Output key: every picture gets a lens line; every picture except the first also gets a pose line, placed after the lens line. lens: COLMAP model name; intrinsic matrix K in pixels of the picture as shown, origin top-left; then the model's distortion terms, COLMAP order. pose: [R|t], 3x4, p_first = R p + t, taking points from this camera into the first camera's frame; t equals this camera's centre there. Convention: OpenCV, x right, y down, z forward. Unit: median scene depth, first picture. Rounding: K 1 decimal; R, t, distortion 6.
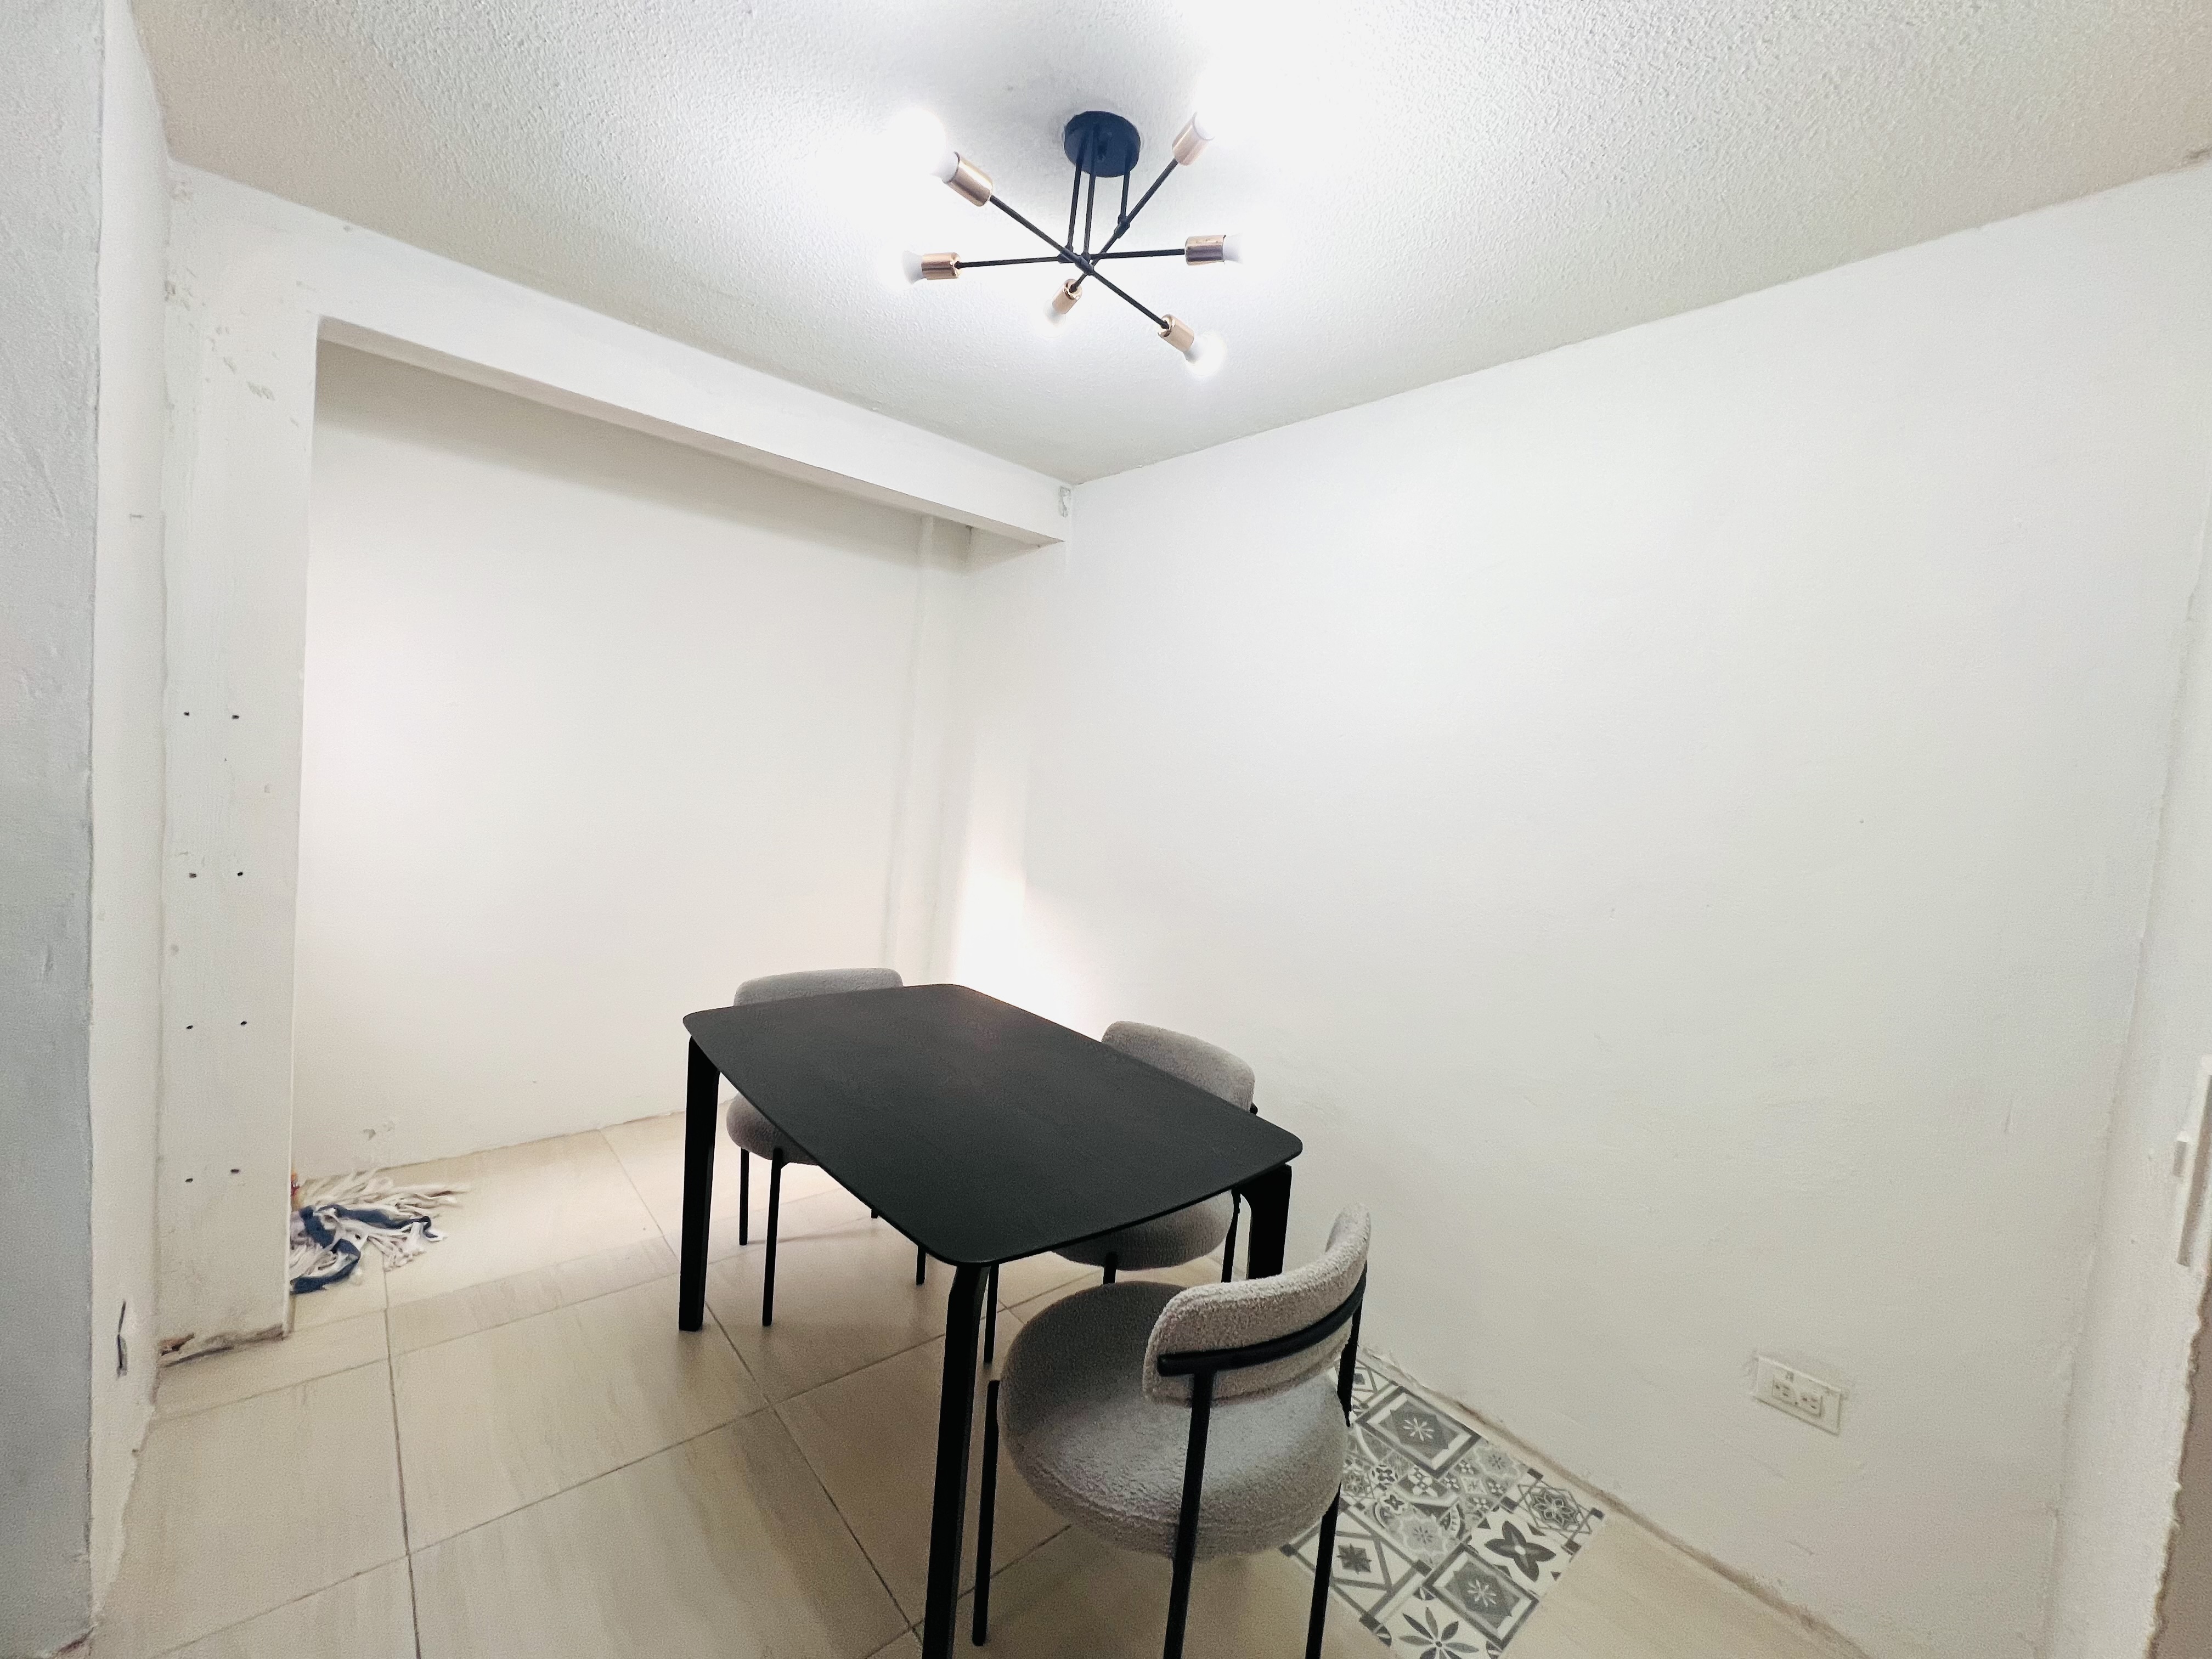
lens RADIAL K [[888.3, 0, 1111.3], [0, 888.3, 829.8], [0, 0, 1]] dist [0.000730, 0.000155]
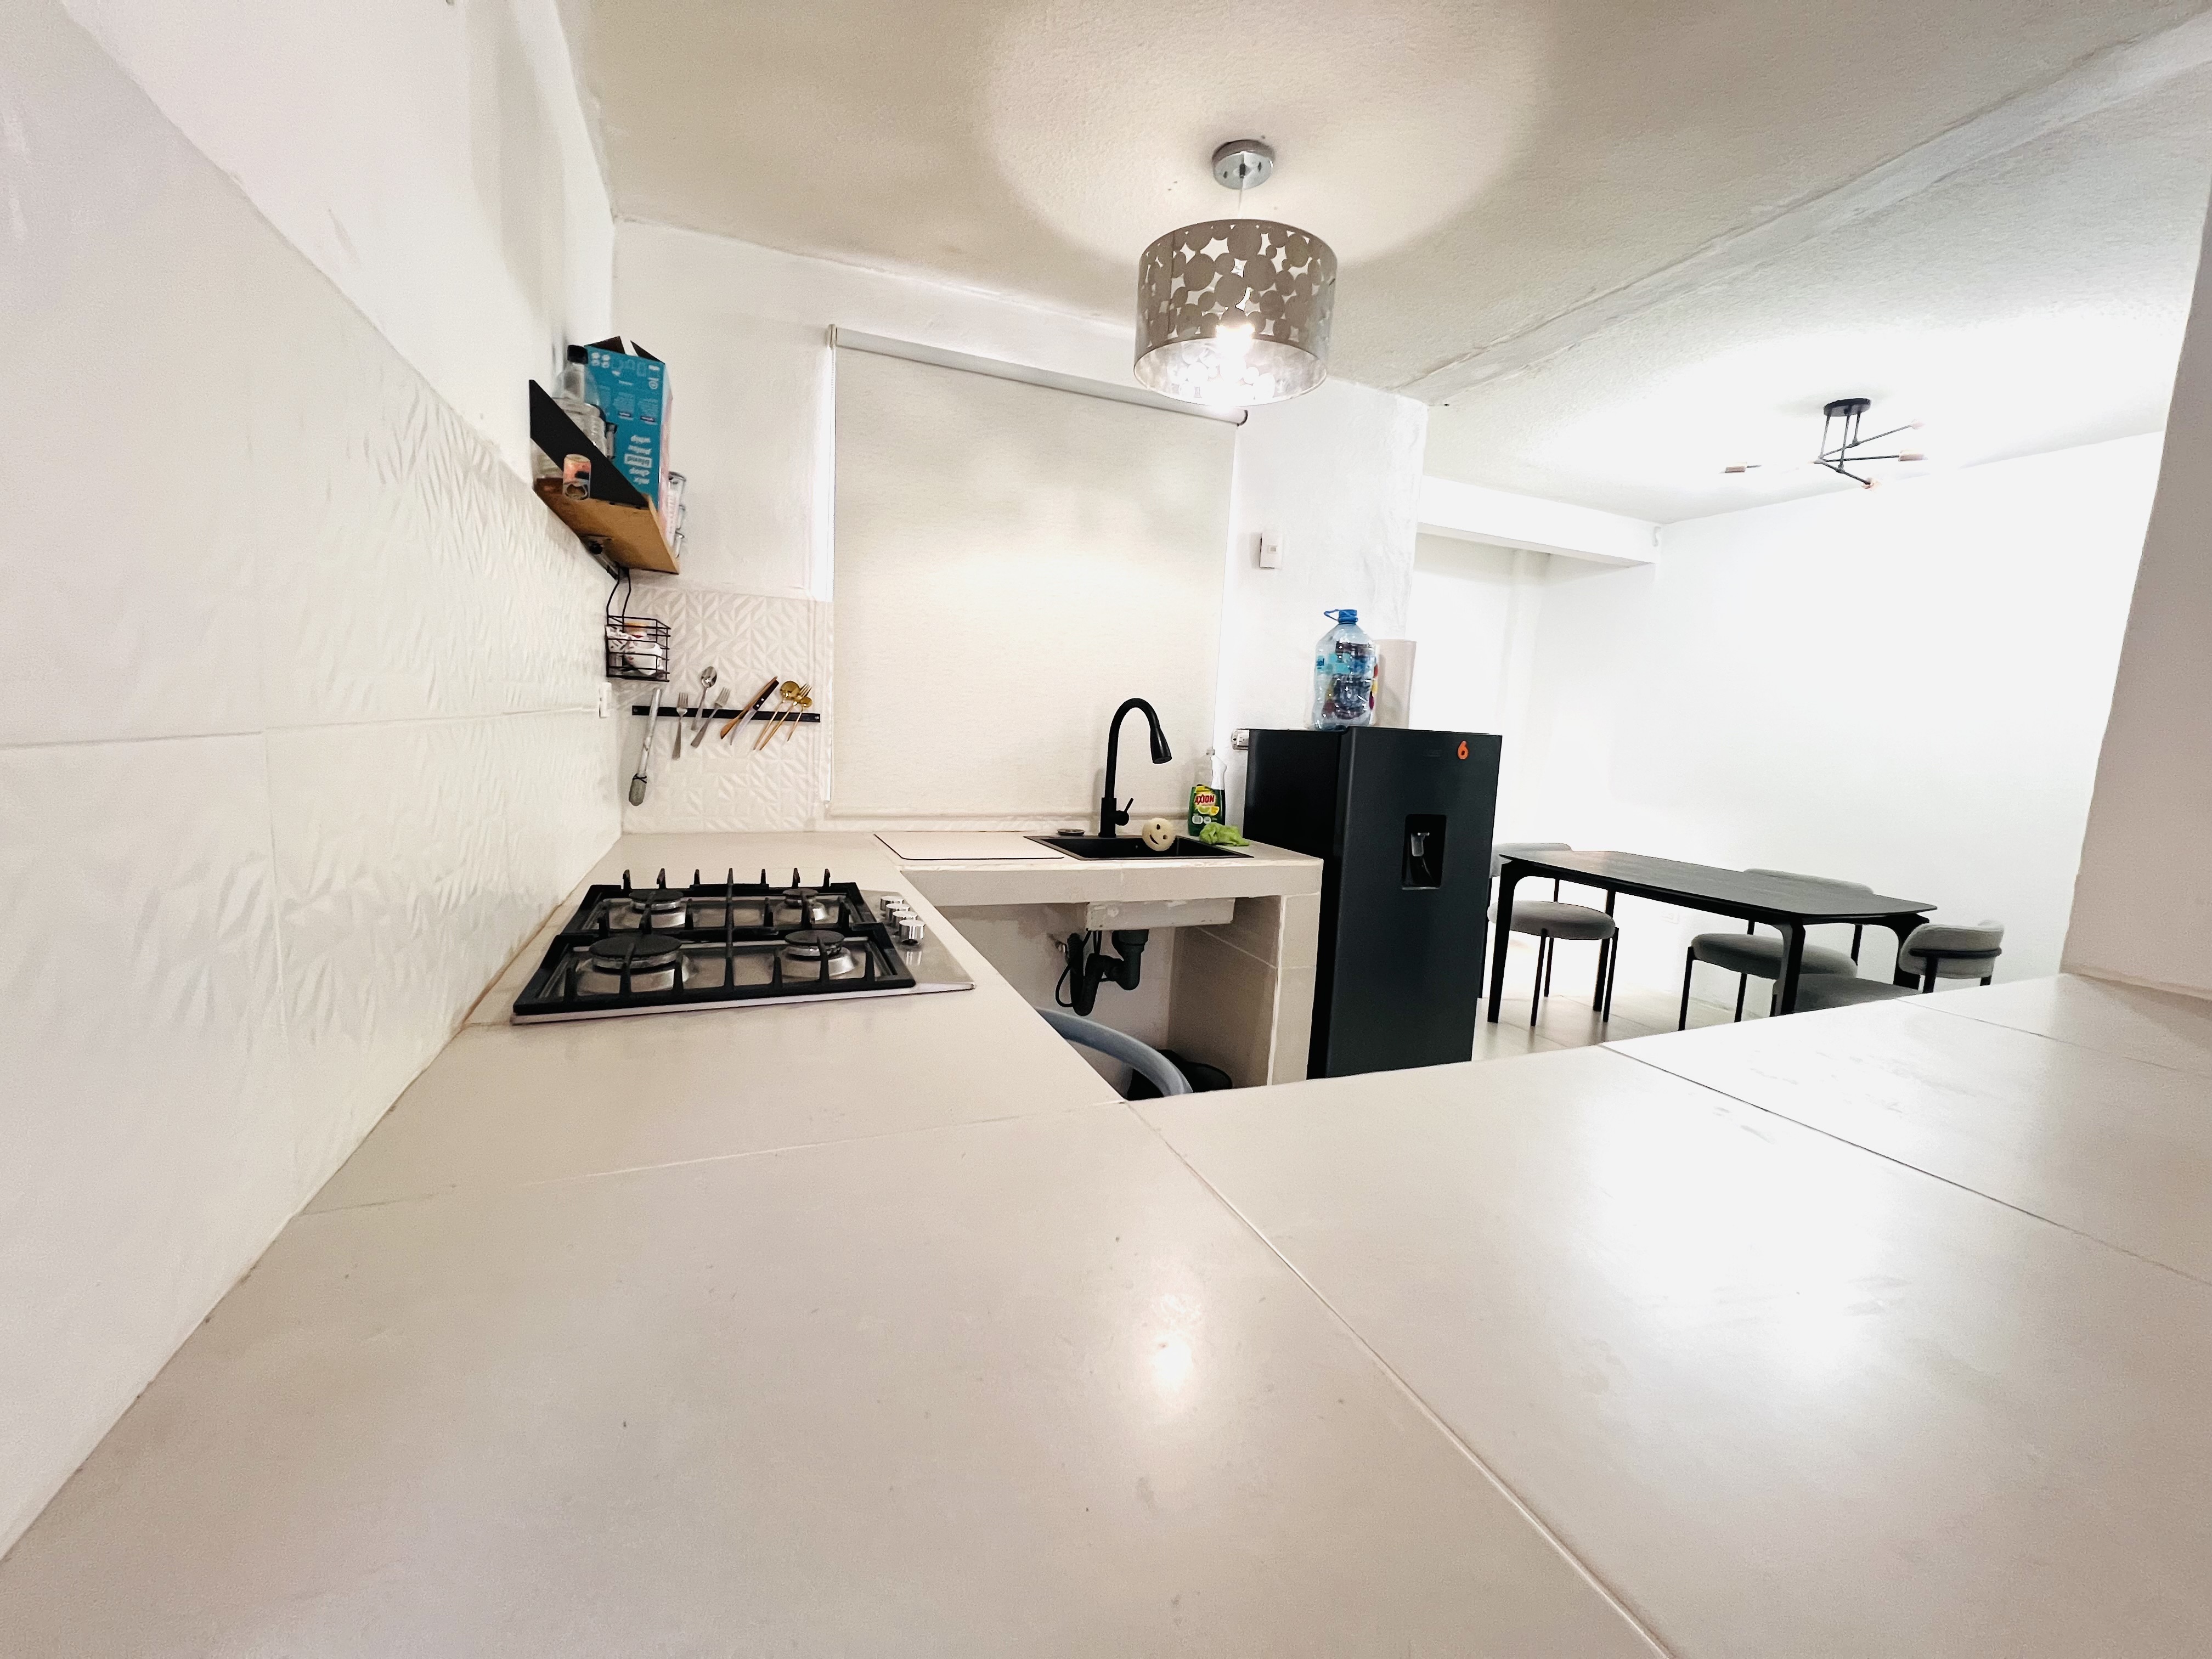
lens RADIAL K [[888.3, 0, 1090.8], [0, 888.3, 823.4], [0, 0, 1]] dist [0.000730, 0.000155]
pose [[0.940233, -0.000445, -0.340532, -0.435008], [0.008035, 0.999750, 0.020878, 0.068182], [0.340438, -0.022366, 0.940001, -0.717297]]
